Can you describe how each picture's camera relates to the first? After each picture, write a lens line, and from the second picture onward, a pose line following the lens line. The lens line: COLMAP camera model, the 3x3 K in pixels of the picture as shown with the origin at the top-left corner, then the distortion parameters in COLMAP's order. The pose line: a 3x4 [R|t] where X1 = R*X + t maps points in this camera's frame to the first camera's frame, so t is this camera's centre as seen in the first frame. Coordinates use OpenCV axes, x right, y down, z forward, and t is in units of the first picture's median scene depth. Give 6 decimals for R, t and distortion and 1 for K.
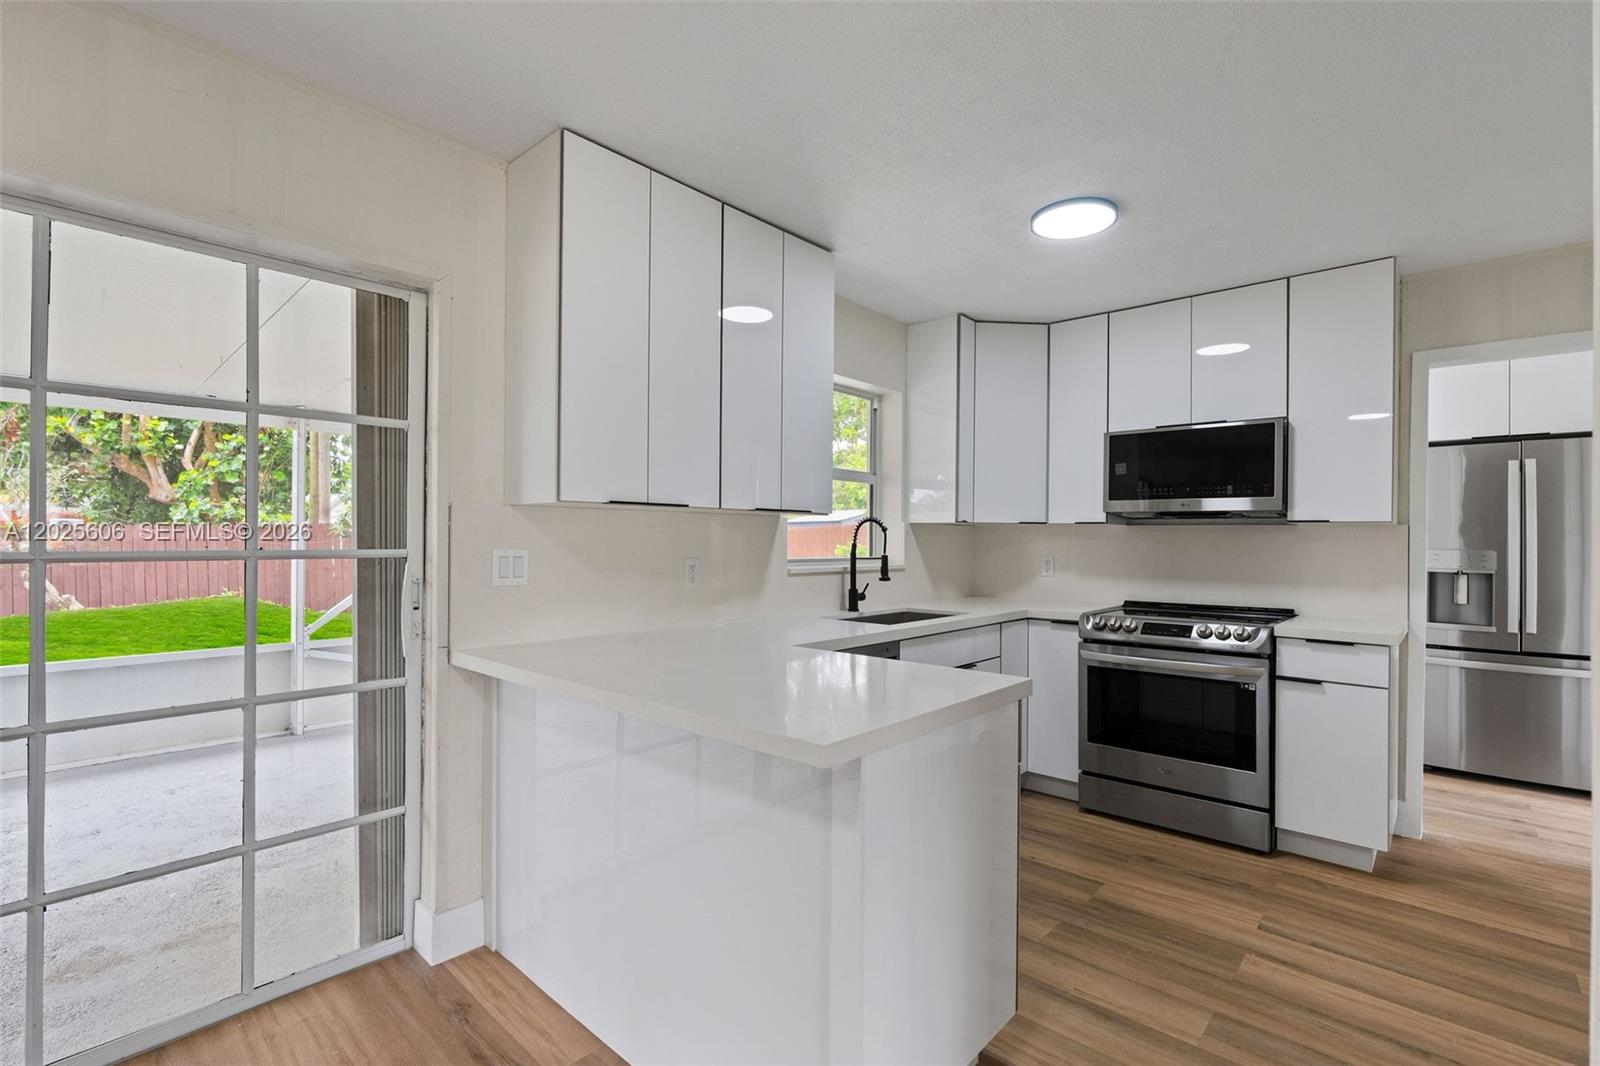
lens RADIAL K [[718.4, 0, 809.9], [0, 718.4, 540.0], [0, 0, 1]] dist [-0.003770, 0.002184]
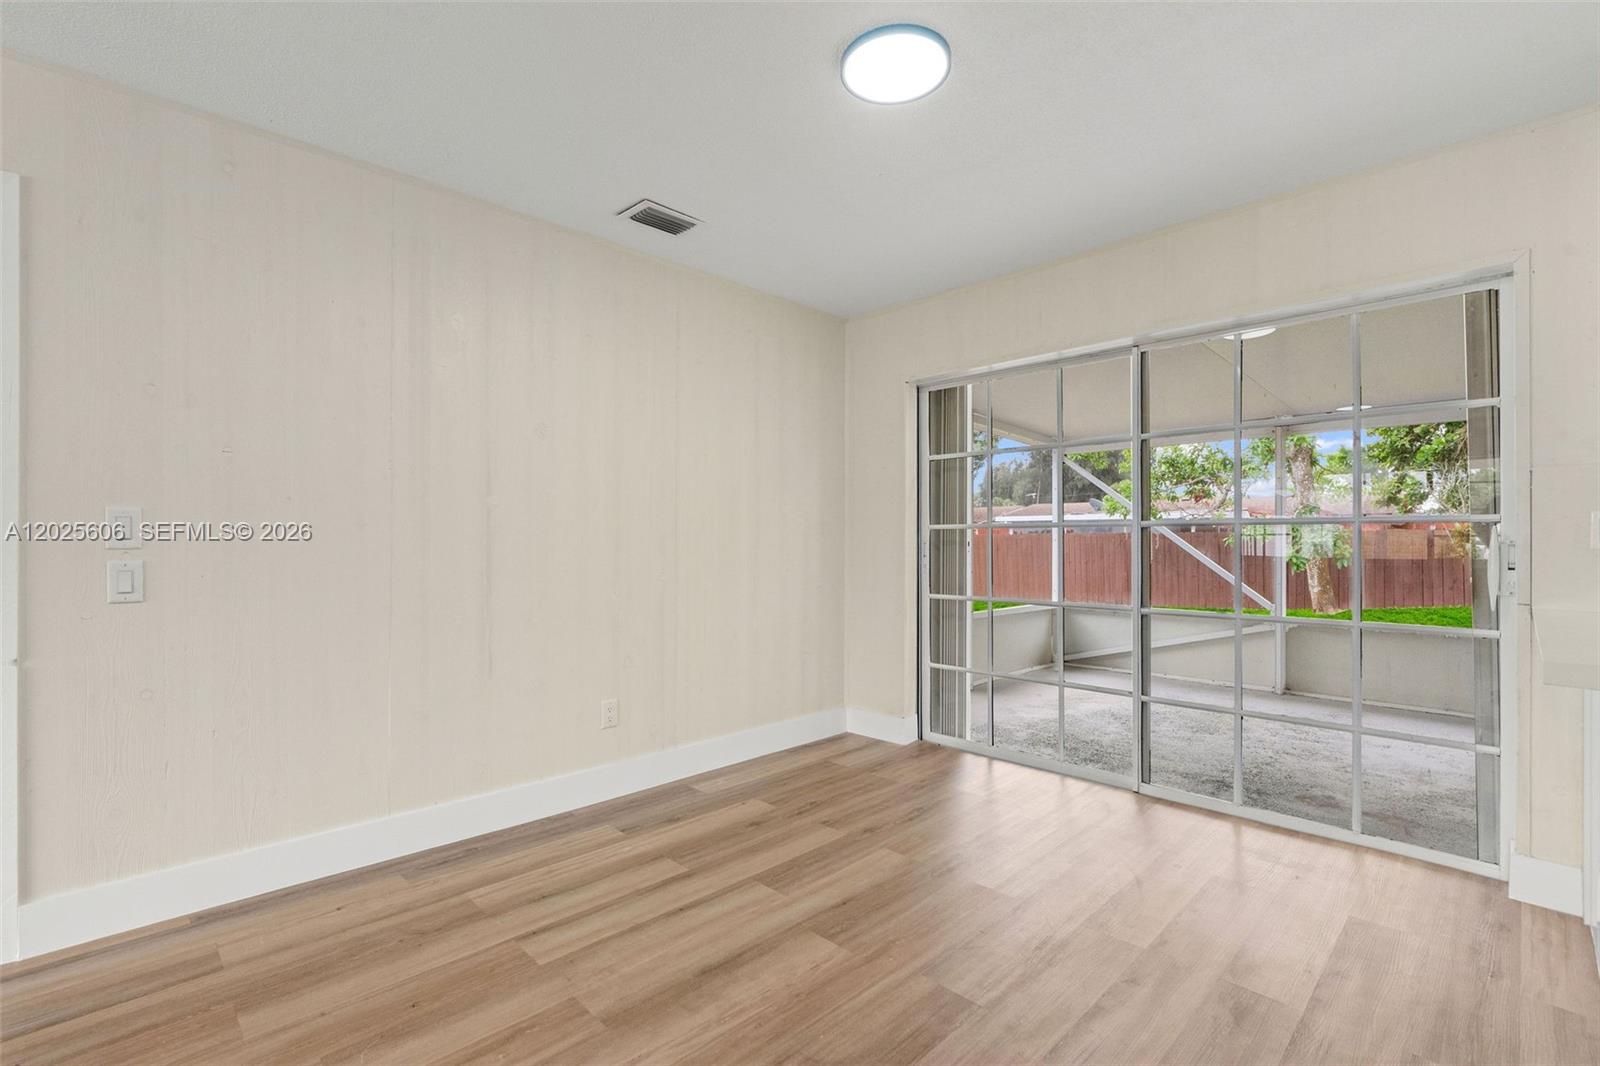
lens RADIAL K [[718.4, 0, 812.1], [0, 718.4, 542.8], [0, 0, 1]] dist [-0.003770, 0.002184]
pose [[-0.039849, -0.006244, -0.999186, 0.374600], [-0.006247, 0.999962, -0.006000, 0.045443], [0.999186, 0.006002, -0.039886, -0.005460]]
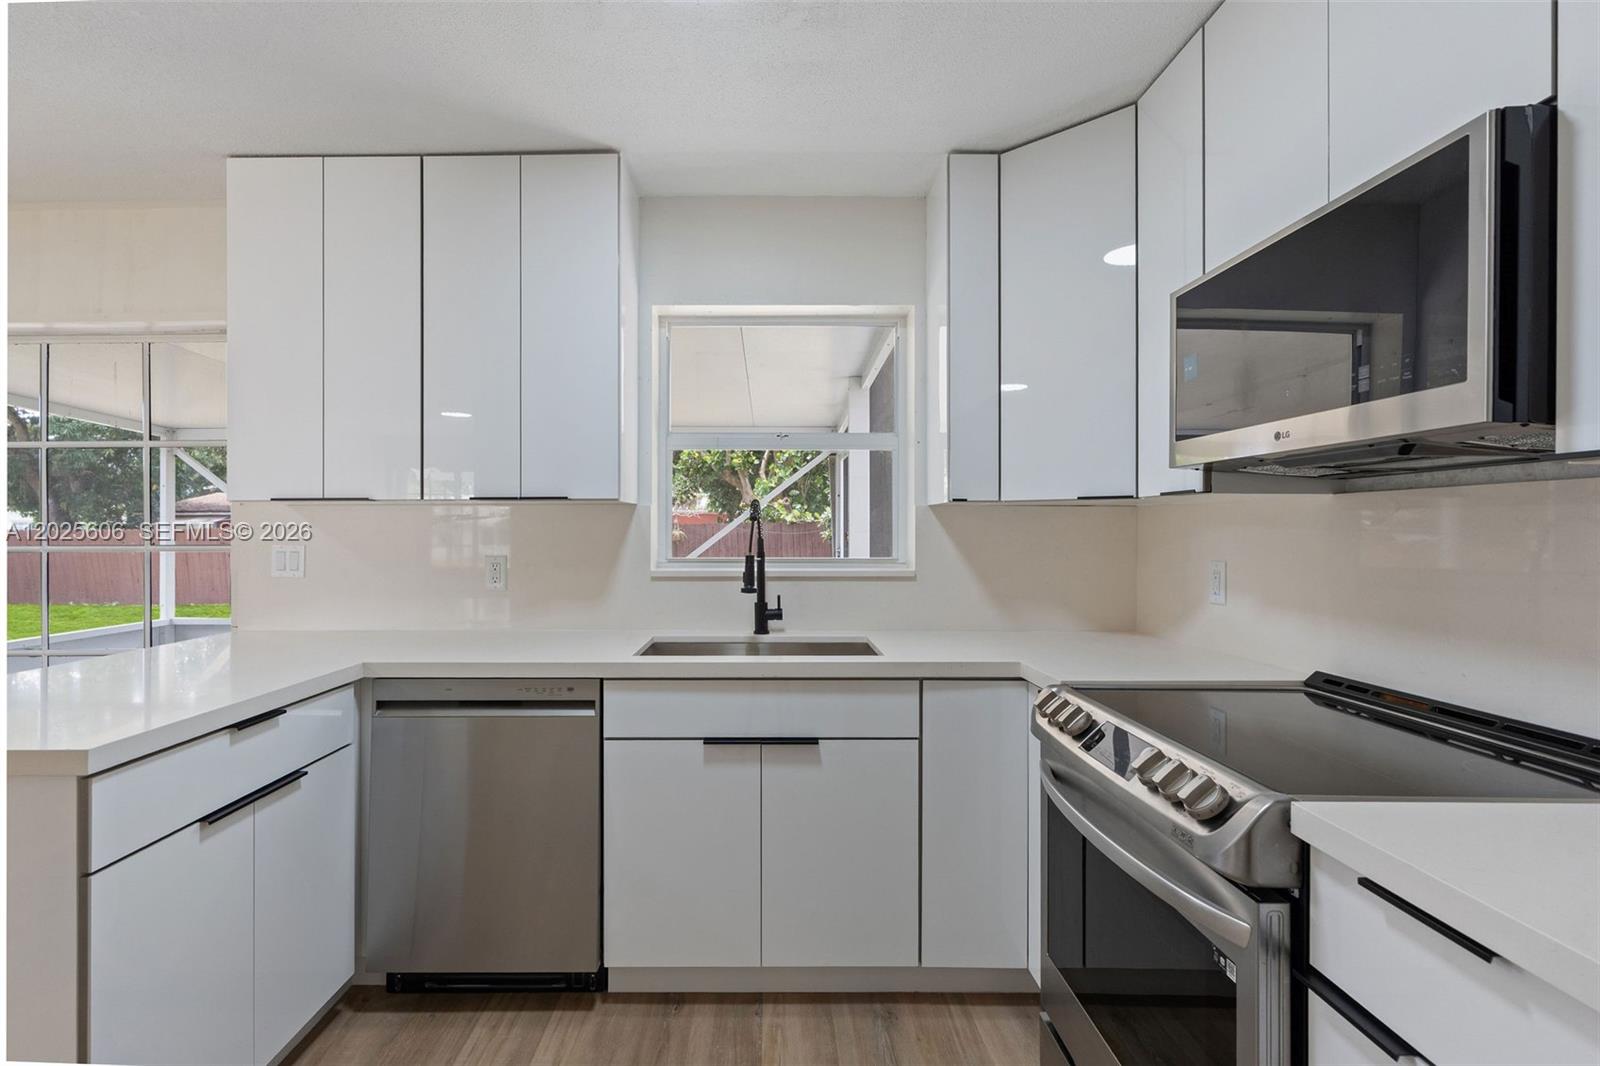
lens RADIAL K [[753.9, 0, 773.7], [0, 753.9, 529.8], [0, 0, 1]] dist [-0.003507, 0.001438]
pose [[0.659966, -0.008802, -0.751244, 0.639118], [0.007120, 0.999960, -0.005461, 0.000786], [0.751262, -0.001745, 0.660002, 0.528918]]
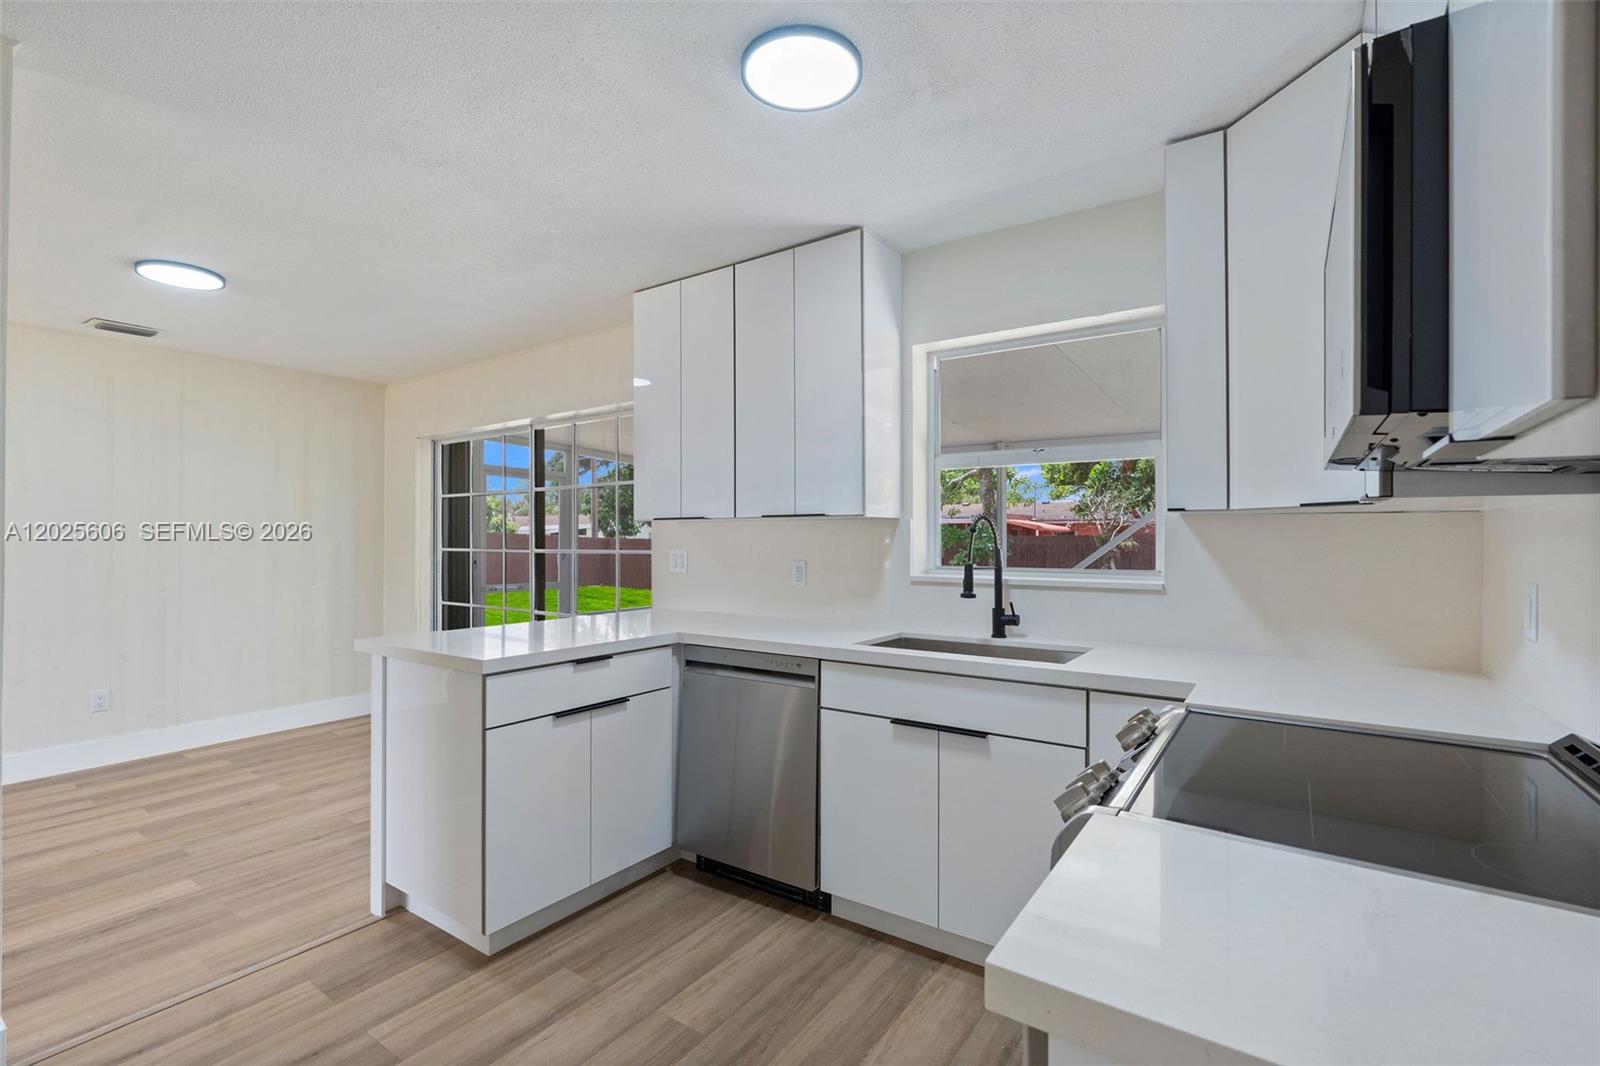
lens RADIAL K [[718.4, 0, 803.2], [0, 718.4, 537.6], [0, 0, 1]] dist [-0.003770, 0.002184]
pose [[0.128714, -0.010513, -0.991626, 0.804243], [0.000547, 0.999944, -0.010530, 0.001447], [0.991682, 0.000813, 0.128712, 0.711768]]
